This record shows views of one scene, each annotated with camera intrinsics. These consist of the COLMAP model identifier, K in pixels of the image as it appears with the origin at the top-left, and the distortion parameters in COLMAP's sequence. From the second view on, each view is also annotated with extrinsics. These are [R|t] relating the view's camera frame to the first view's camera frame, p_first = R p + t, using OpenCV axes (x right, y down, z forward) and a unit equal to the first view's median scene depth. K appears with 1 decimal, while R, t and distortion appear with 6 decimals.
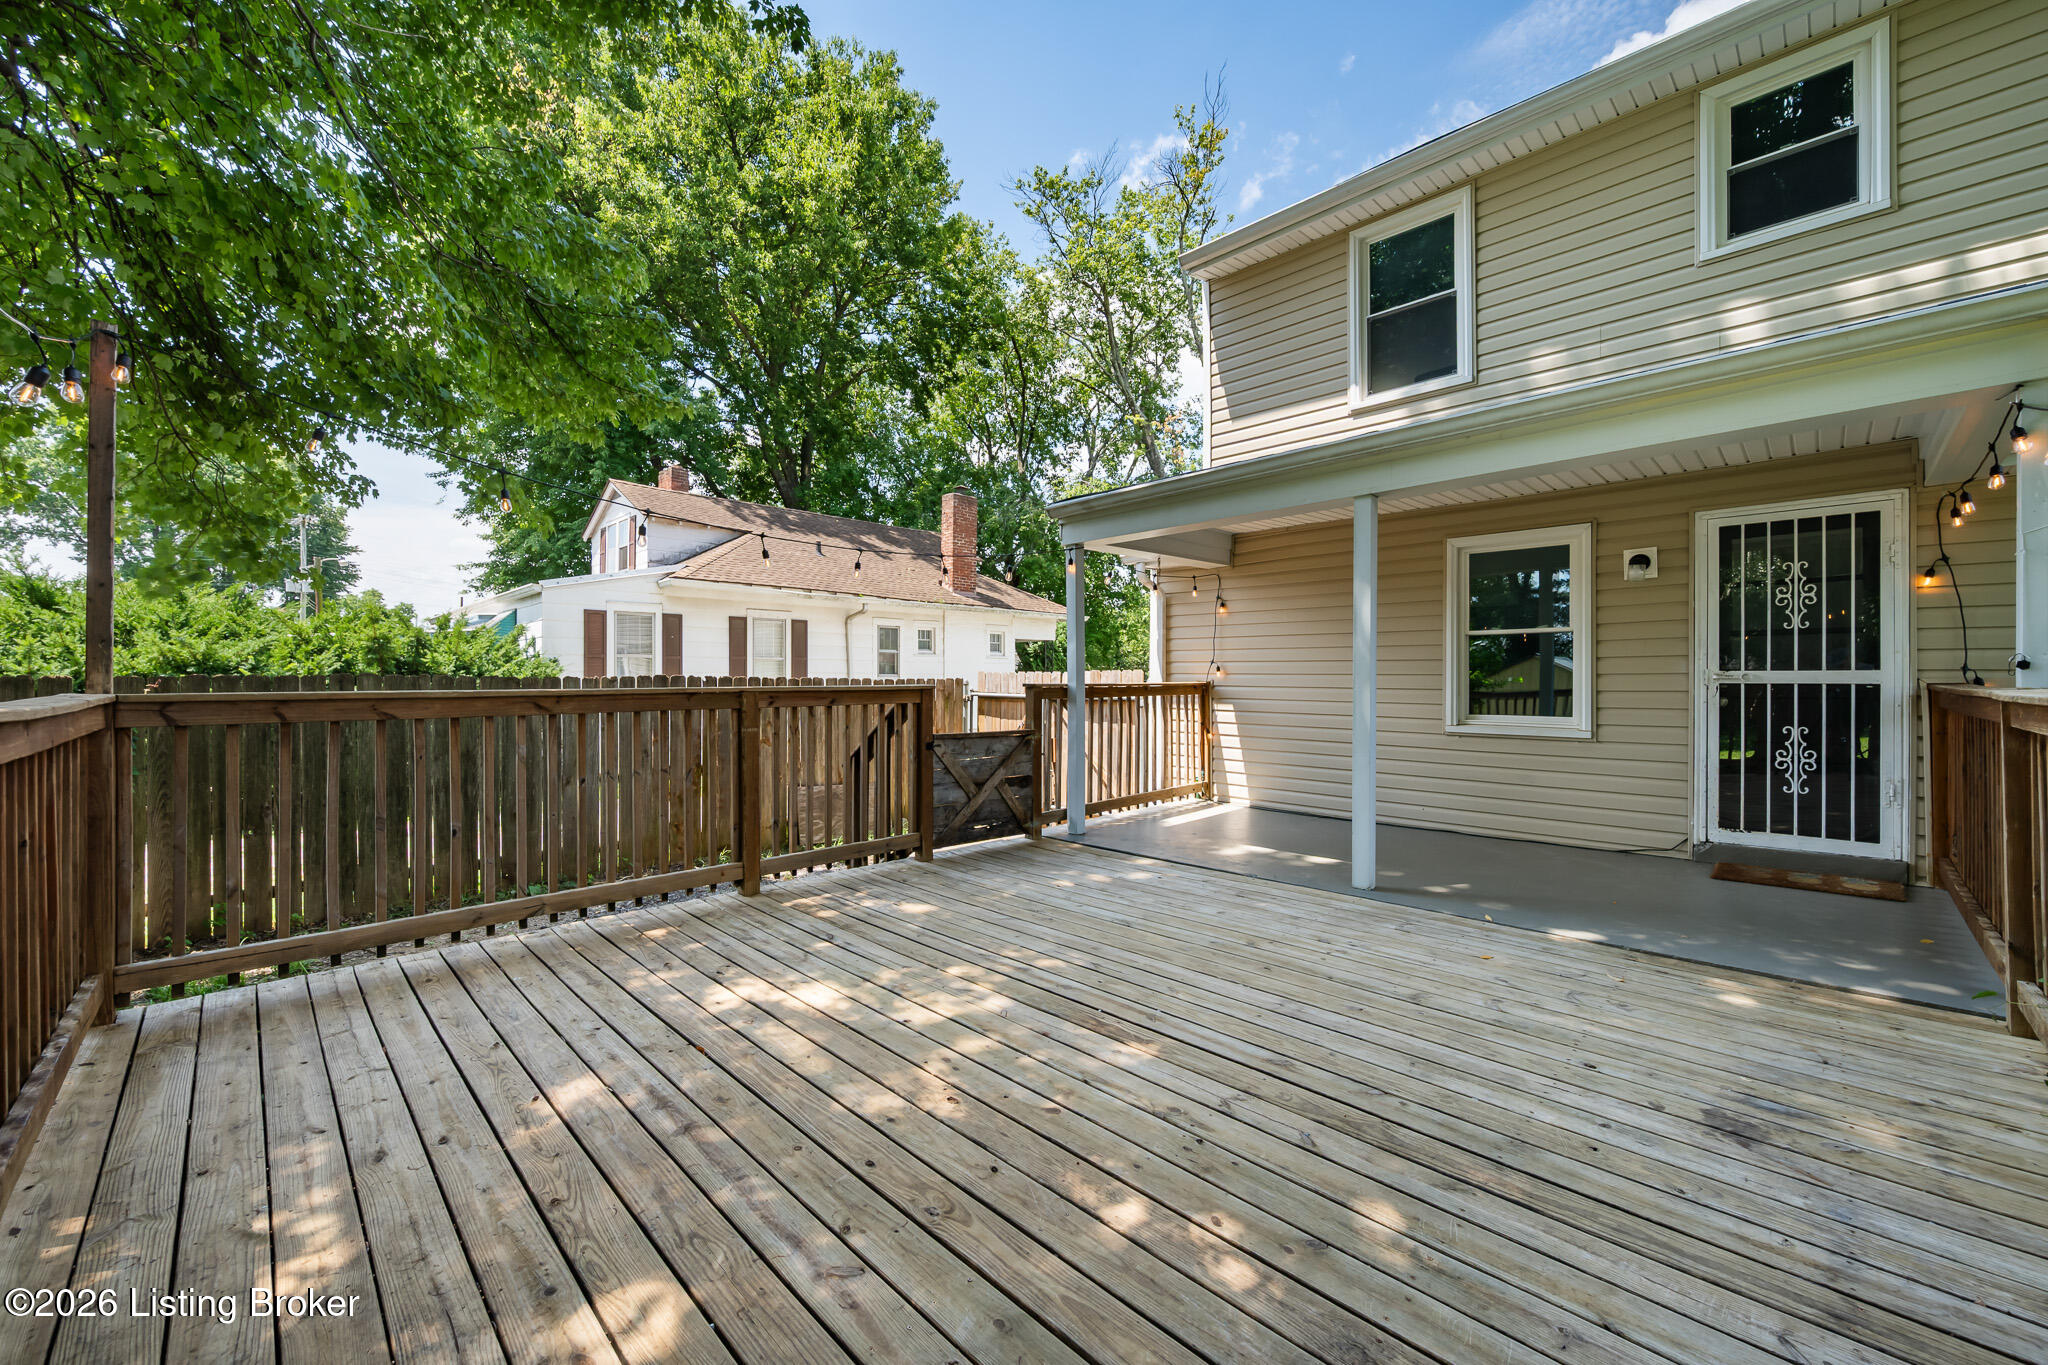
lens RADIAL K [[813.3, 0, 1018.2], [0, 813.3, 671.9], [0, 0, 1]] dist [0.001612, 0.000190]
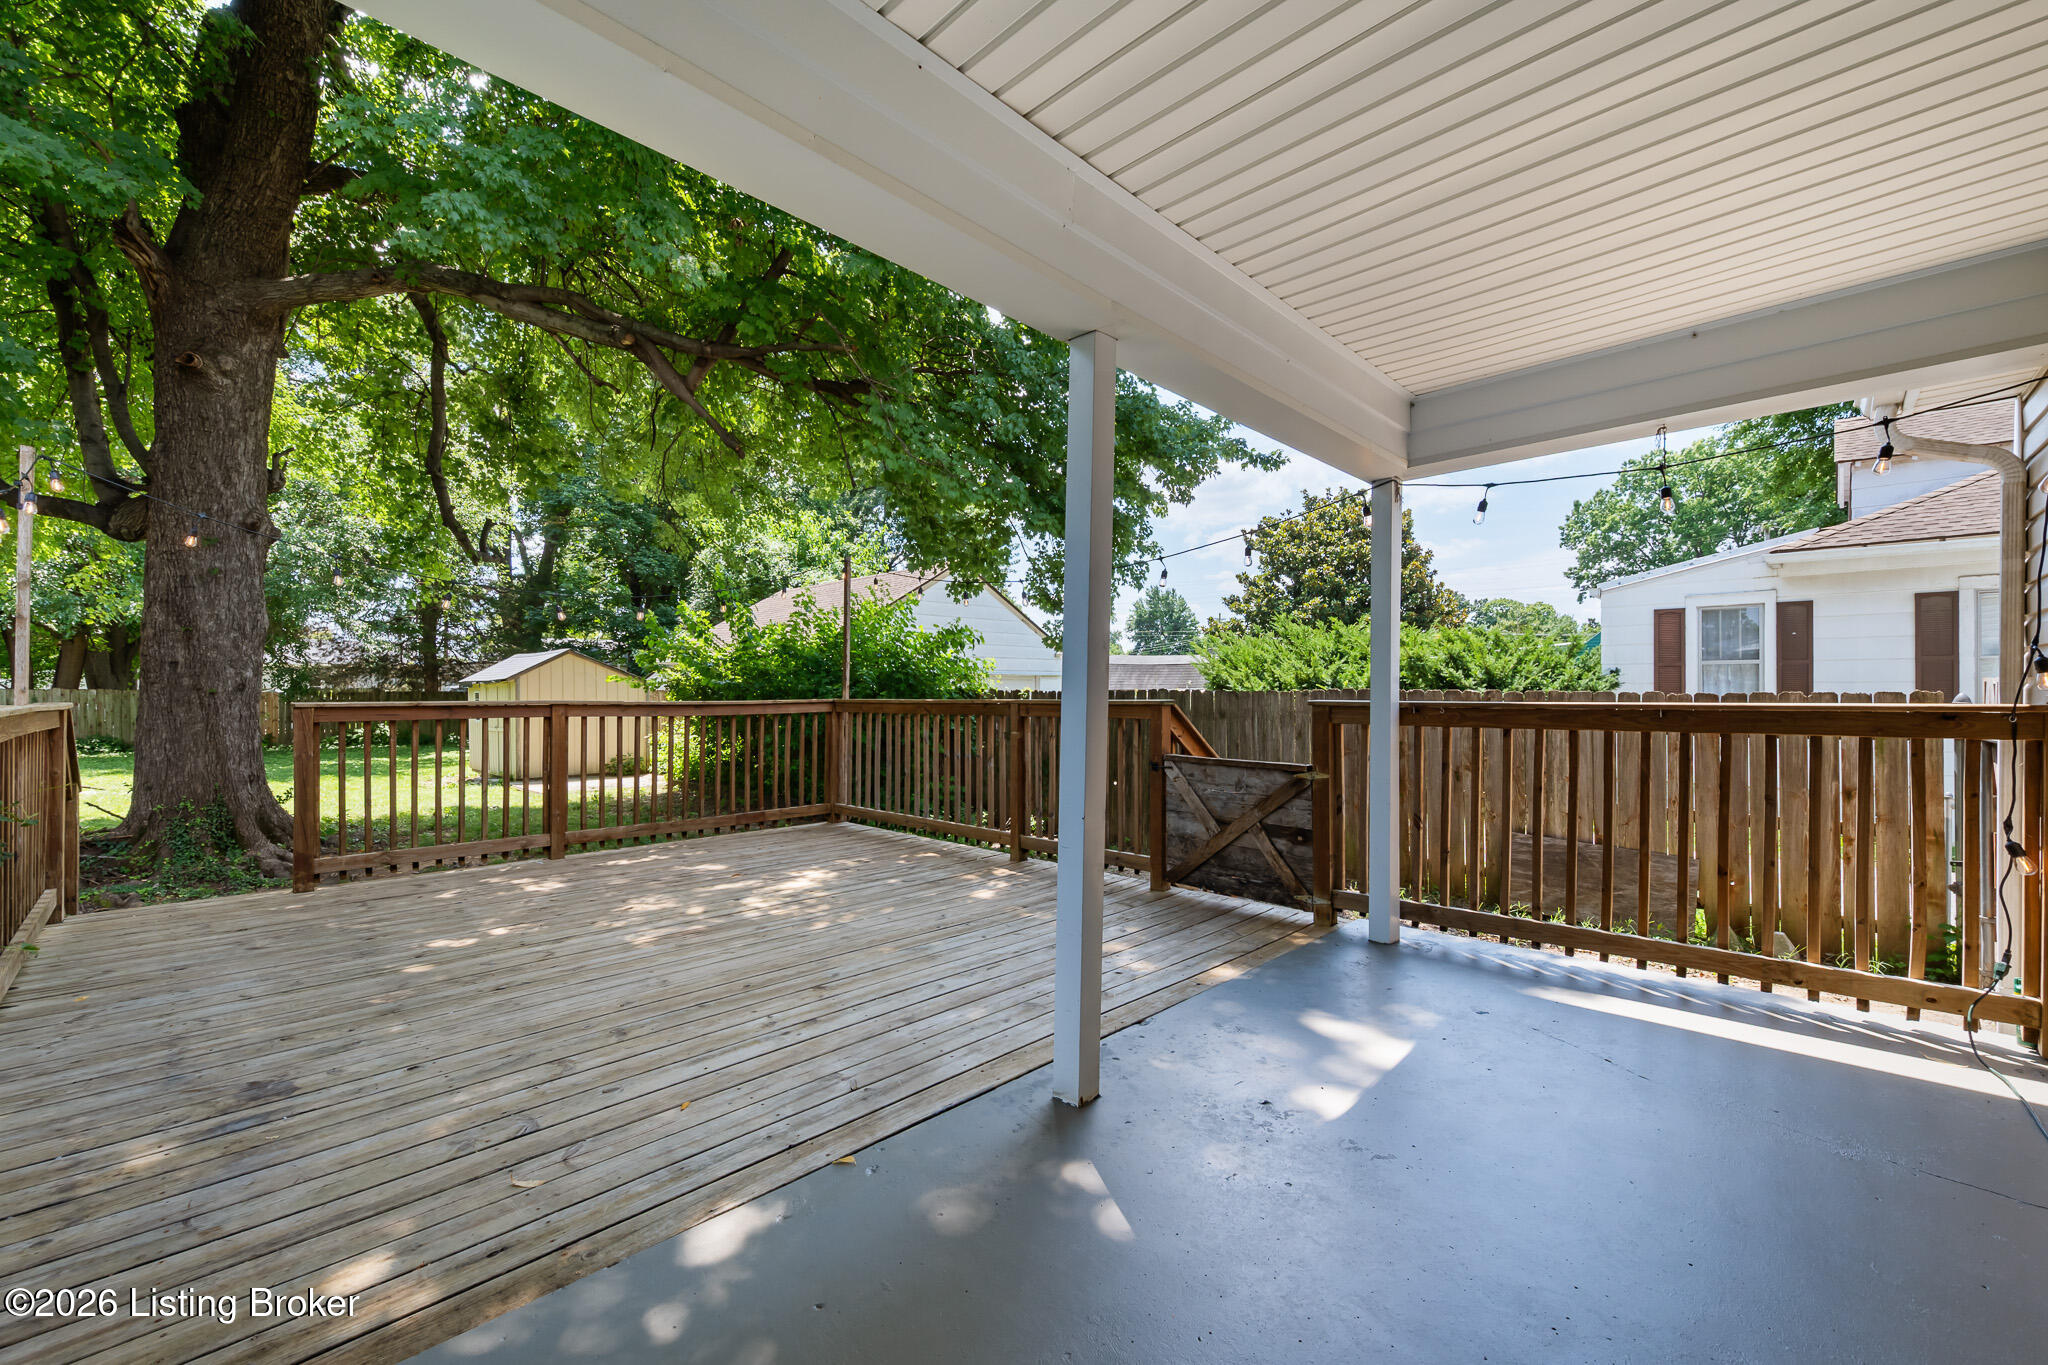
lens RADIAL K [[828.6, 0, 1009.2], [0, 828.6, 690.7], [0, 0, 1]] dist [-0.006049, -0.000306]
pose [[0.004022, 0.004188, -0.999983, 1.009457], [0.004370, 0.999982, 0.004206, 0.001793], [0.999982, -0.004387, 0.004004, 1.012109]]
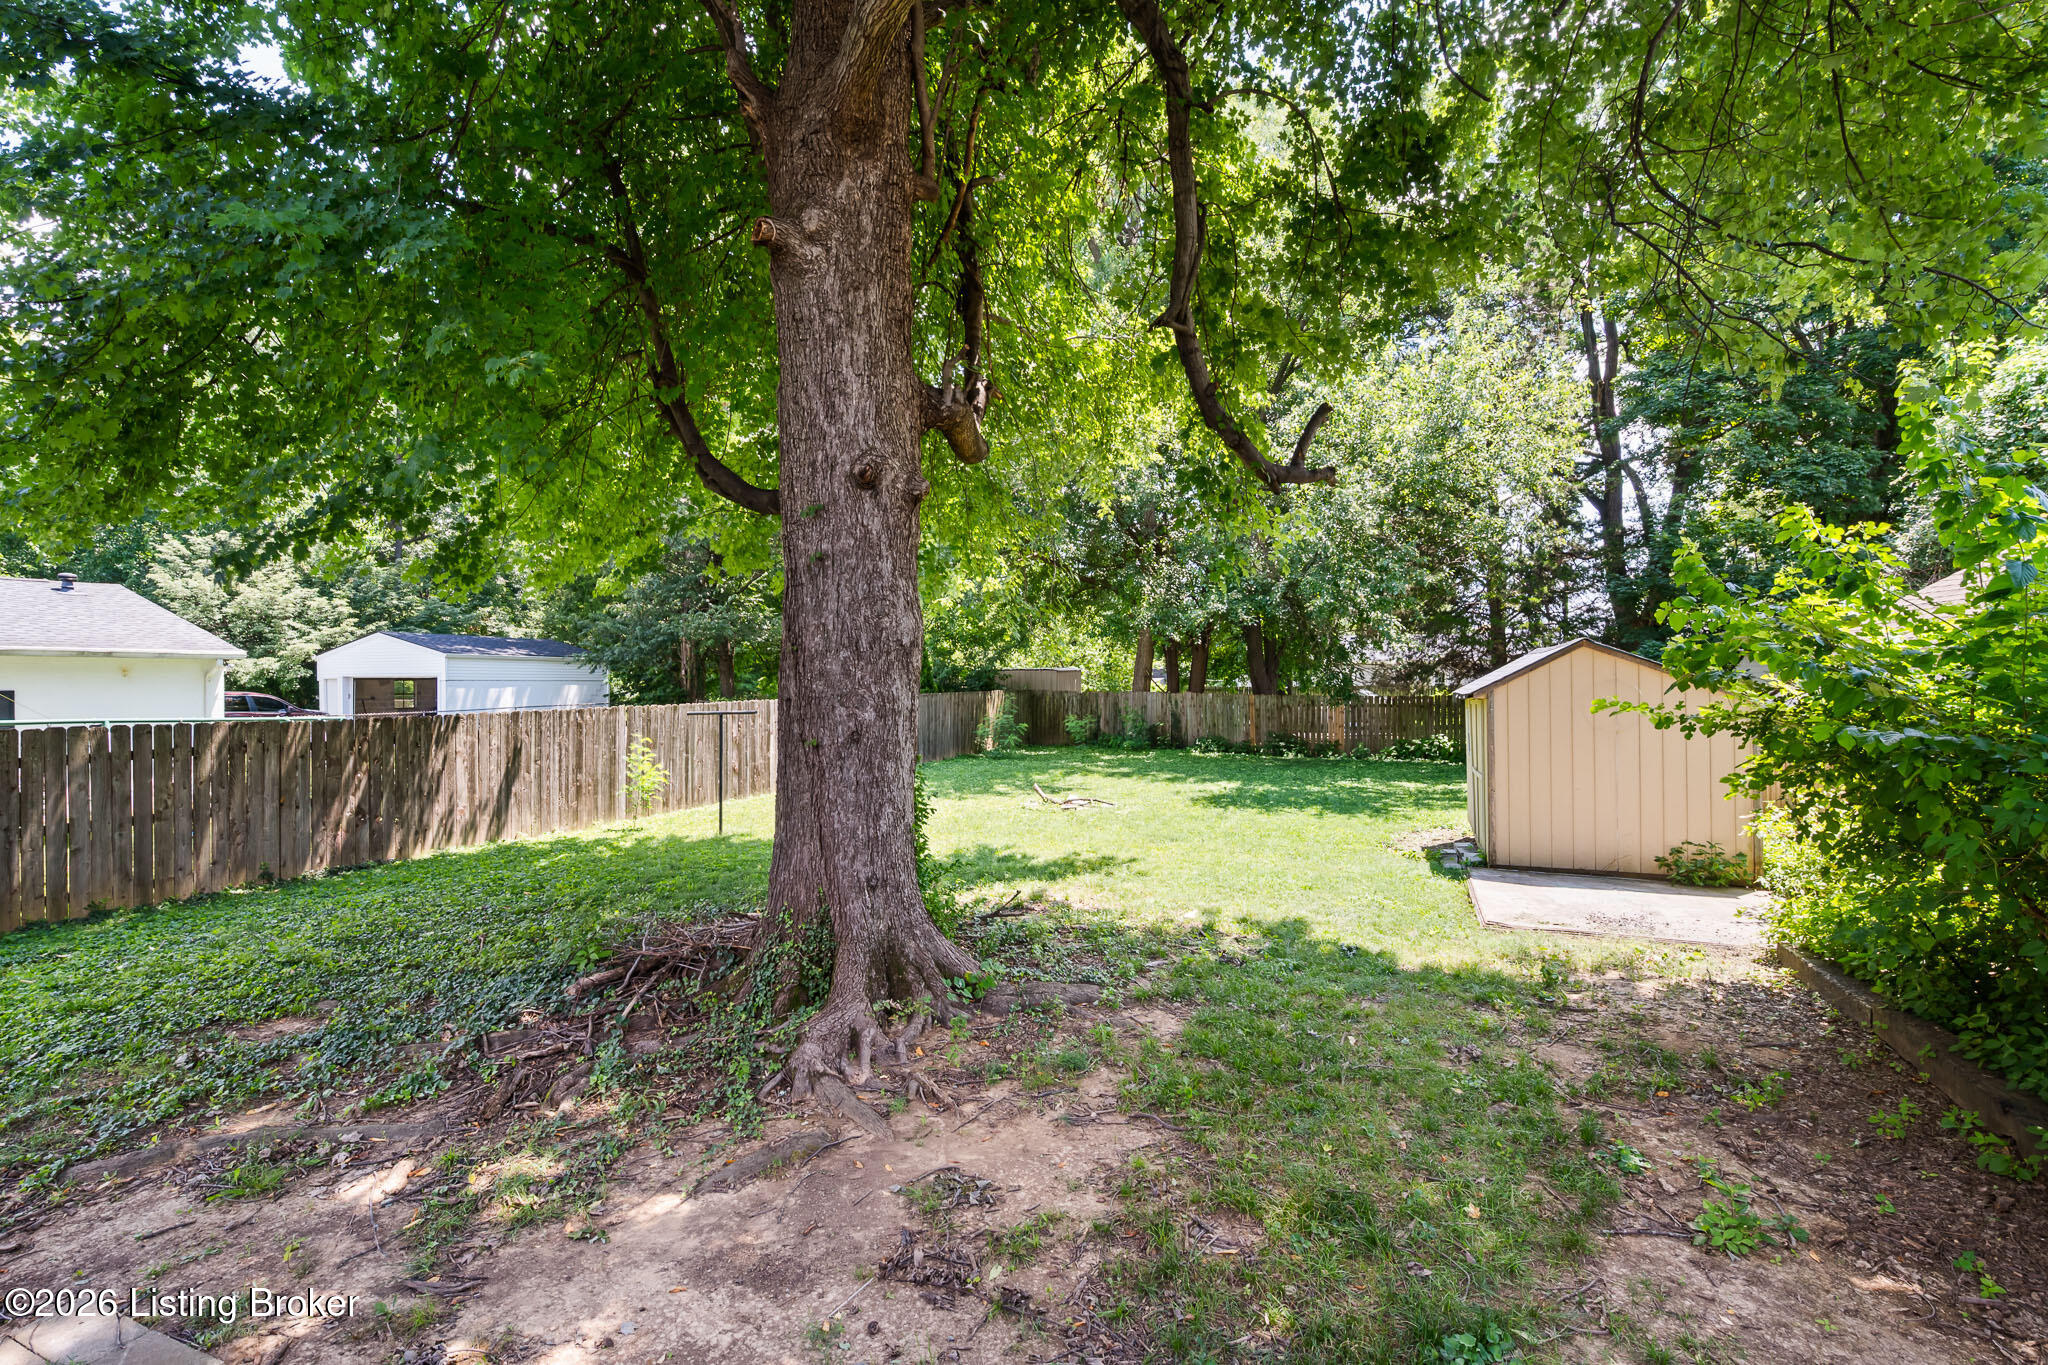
lens RADIAL K [[924.0, 0, 1011.1], [0, 924.0, 685.5], [0, 0, 1]] dist [0.003182, 0.000230]
pose [[-0.919732, 0.008745, -0.392449, -0.607839], [0.009791, 0.999952, -0.000664, -0.079001], [0.392425, -0.004453, -0.919773, 0.560574]]
